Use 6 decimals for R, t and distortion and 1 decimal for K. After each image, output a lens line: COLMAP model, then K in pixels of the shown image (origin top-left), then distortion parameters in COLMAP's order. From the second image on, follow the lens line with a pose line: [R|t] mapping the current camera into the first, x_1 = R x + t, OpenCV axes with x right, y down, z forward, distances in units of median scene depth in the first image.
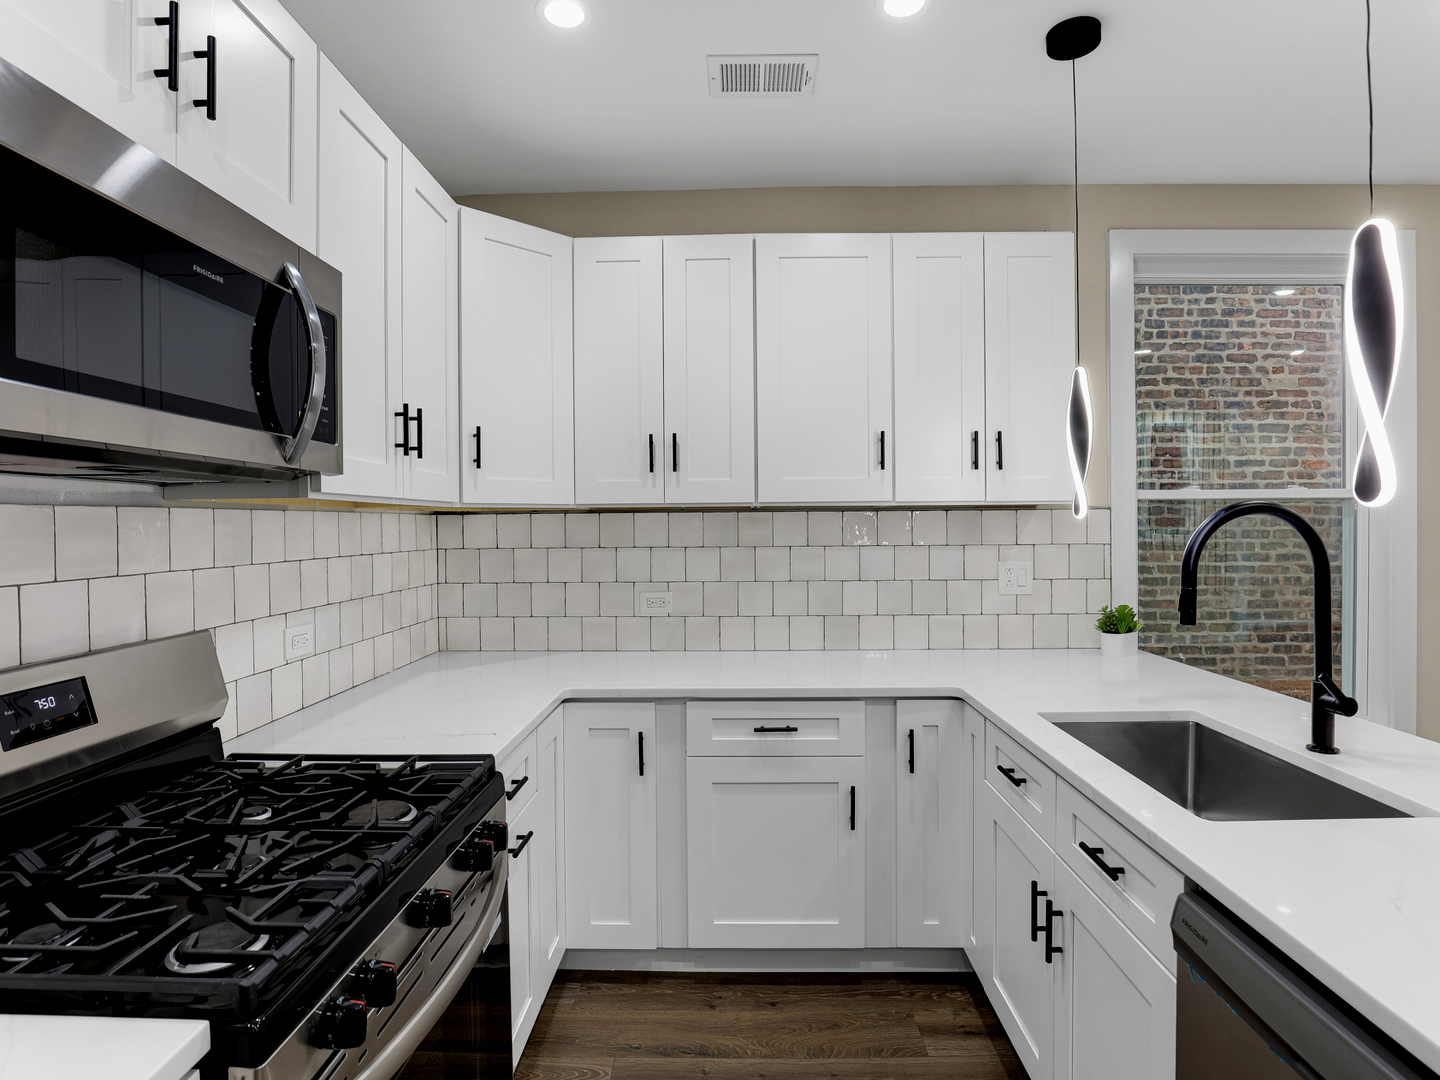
lens RADIAL K [[764.7, 0, 718.7], [0, 764.7, 527.2], [0, 0, 1]] dist [-0.032252, 0.001872]
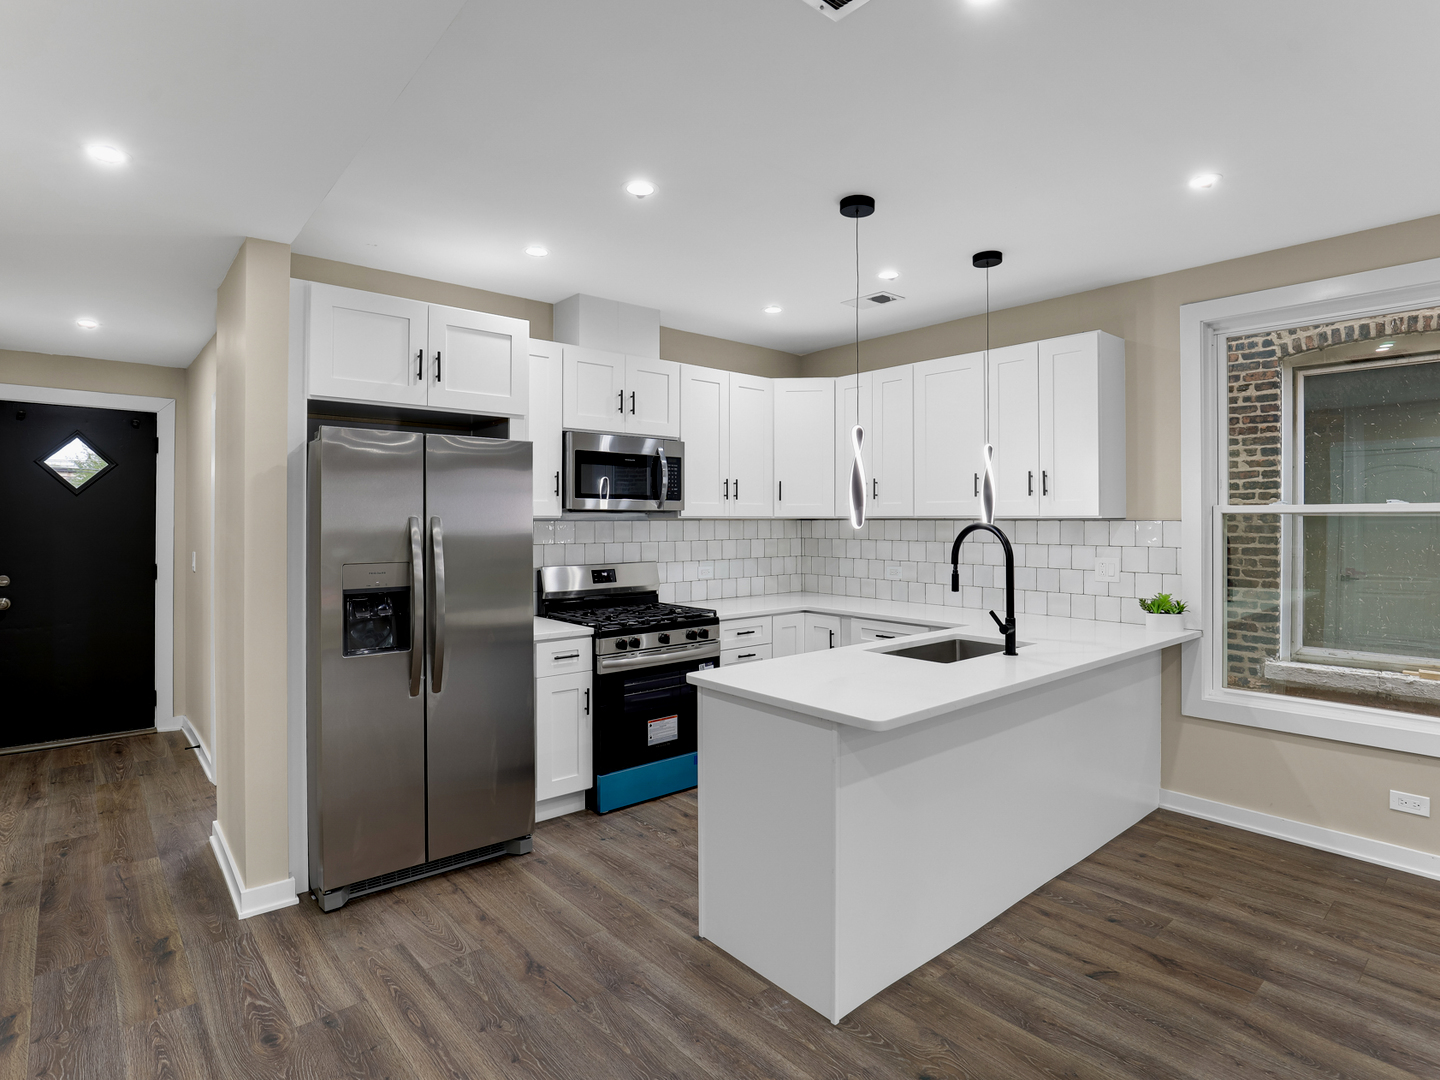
lens RADIAL K [[764.7, 0, 722.6], [0, 764.7, 526.8], [0, 0, 1]] dist [-0.032252, 0.001872]
pose [[0.662764, 0.015093, -0.748676, 1.078941], [-0.009406, 0.999886, 0.011831, -0.024398], [0.748769, -0.000799, 0.662830, -0.496889]]
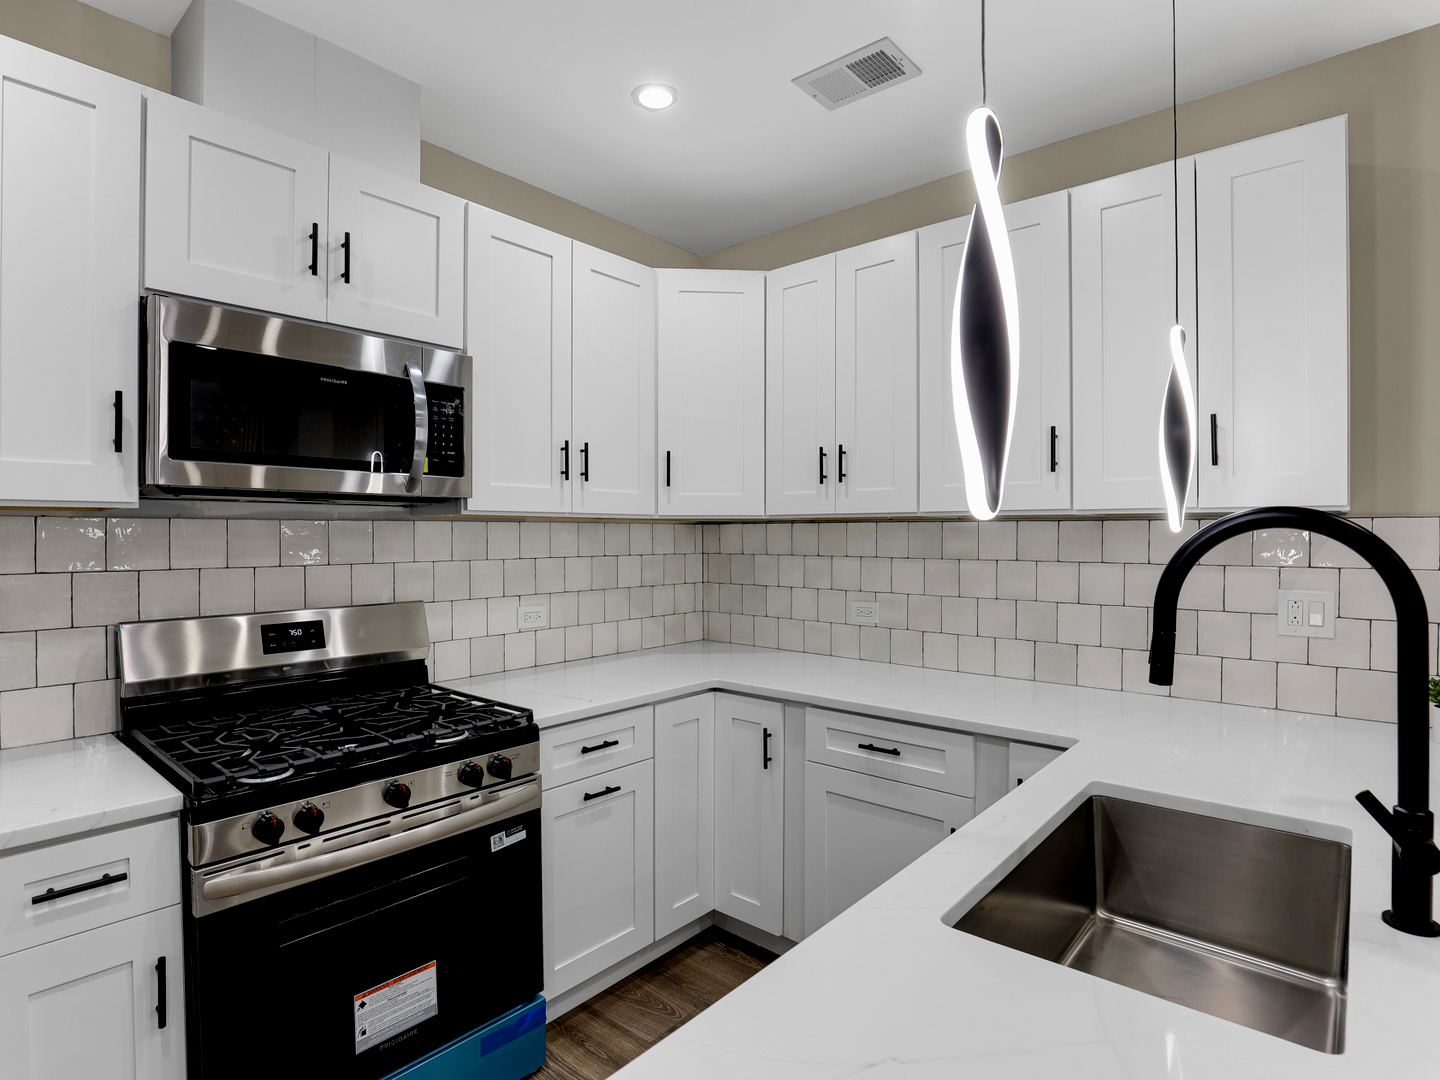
lens RADIAL K [[764.7, 0, 721.3], [0, 764.7, 535.3], [0, 0, 1]] dist [-0.032252, 0.001872]
pose [[0.765880, 0.009852, -0.642908, 0.472167], [-0.009063, 0.999949, 0.004527, -0.005702], [0.642920, 0.002359, 0.765930, 0.122424]]
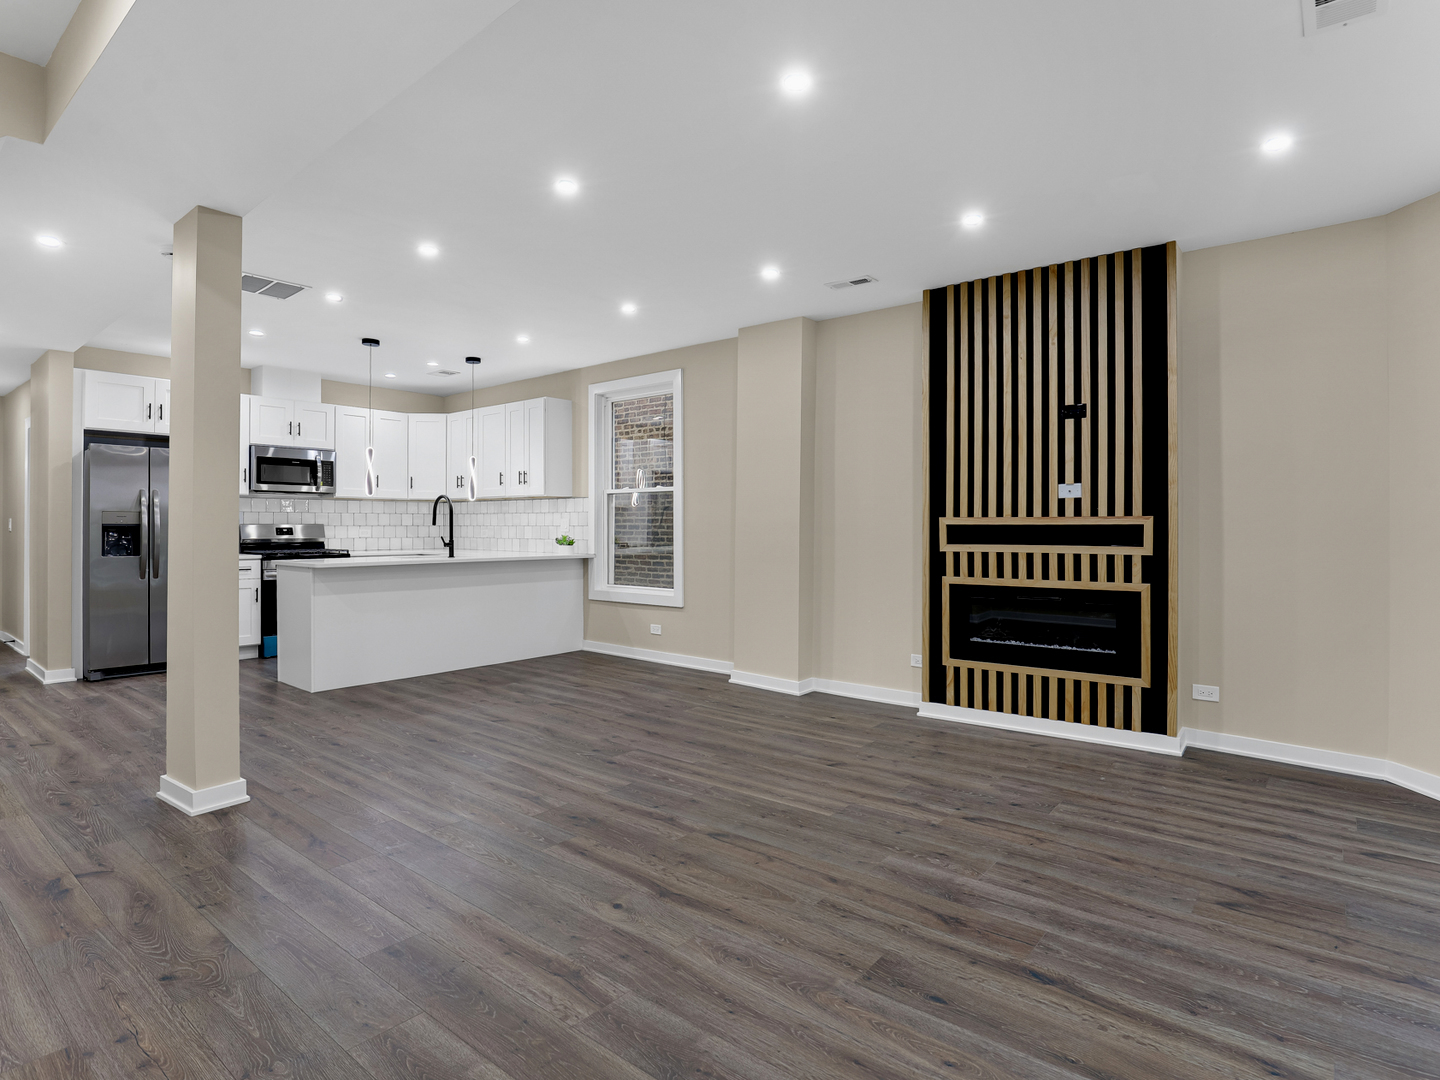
lens RADIAL K [[764.7, 0, 717.3], [0, 764.7, 533.6], [0, 0, 1]] dist [-0.032252, 0.001872]
pose [[0.776802, 0.016071, -0.629540, 2.704614], [-0.012027, 0.999871, 0.010685, 0.068391], [0.629631, -0.000728, 0.776894, -0.754794]]
